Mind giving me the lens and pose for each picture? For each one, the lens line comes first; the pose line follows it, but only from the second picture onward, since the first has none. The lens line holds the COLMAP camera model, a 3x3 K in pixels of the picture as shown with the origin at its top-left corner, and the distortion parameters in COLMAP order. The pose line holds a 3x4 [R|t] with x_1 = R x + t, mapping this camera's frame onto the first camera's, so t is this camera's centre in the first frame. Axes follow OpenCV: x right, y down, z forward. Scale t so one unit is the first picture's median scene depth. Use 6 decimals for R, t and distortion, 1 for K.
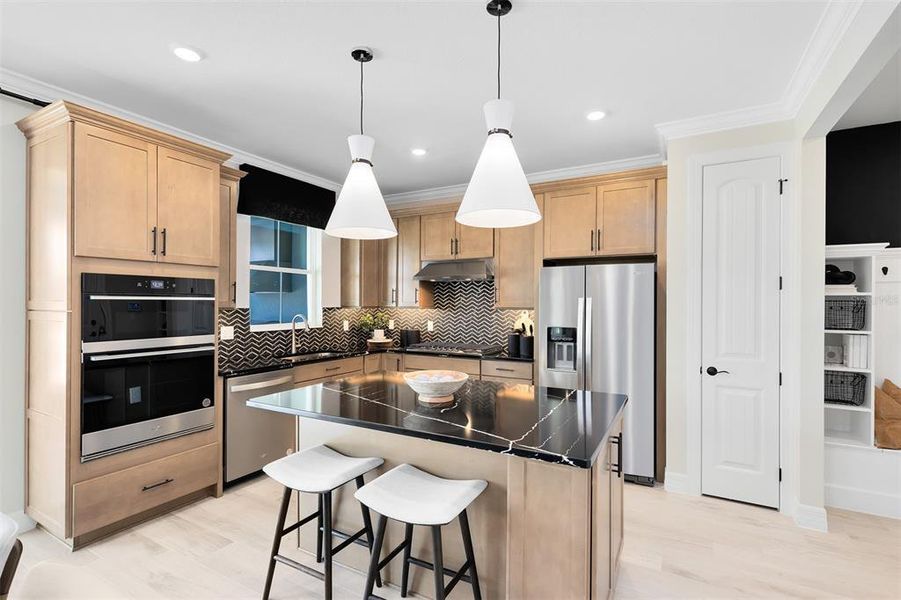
lens RADIAL K [[416.3, 0, 454.9], [0, 416.3, 304.3], [0, 0, 1]] dist [0.002970, 0.000230]
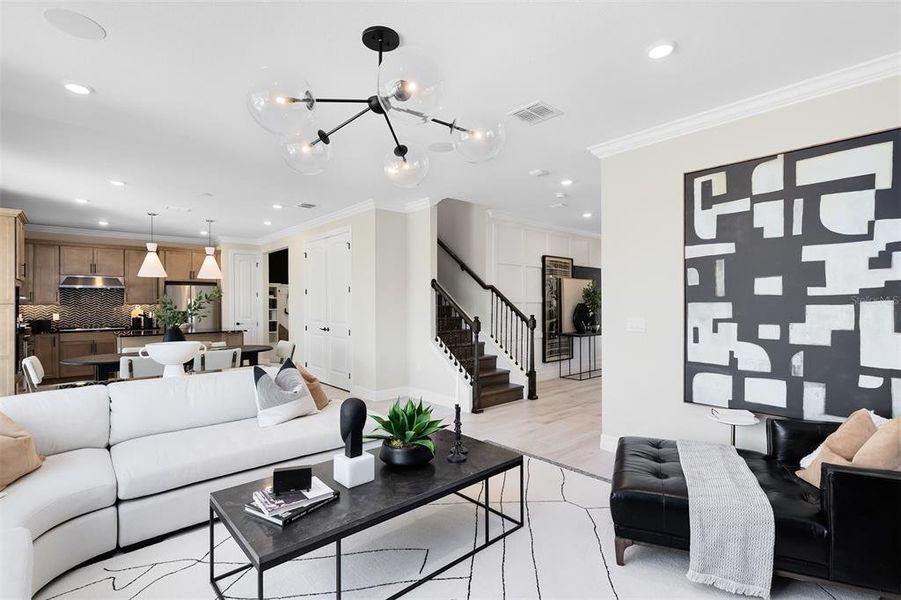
lens RADIAL K [[423.3, 0, 453.4], [0, 423.3, 303.9], [0, 0, 1]] dist [0.002287, 0.000129]
pose [[0.336329, -0.003971, 0.941736, -1.402703], [0.012636, 0.999920, -0.000296, 0.032828], [-0.941660, 0.012000, 0.336352, -1.196859]]
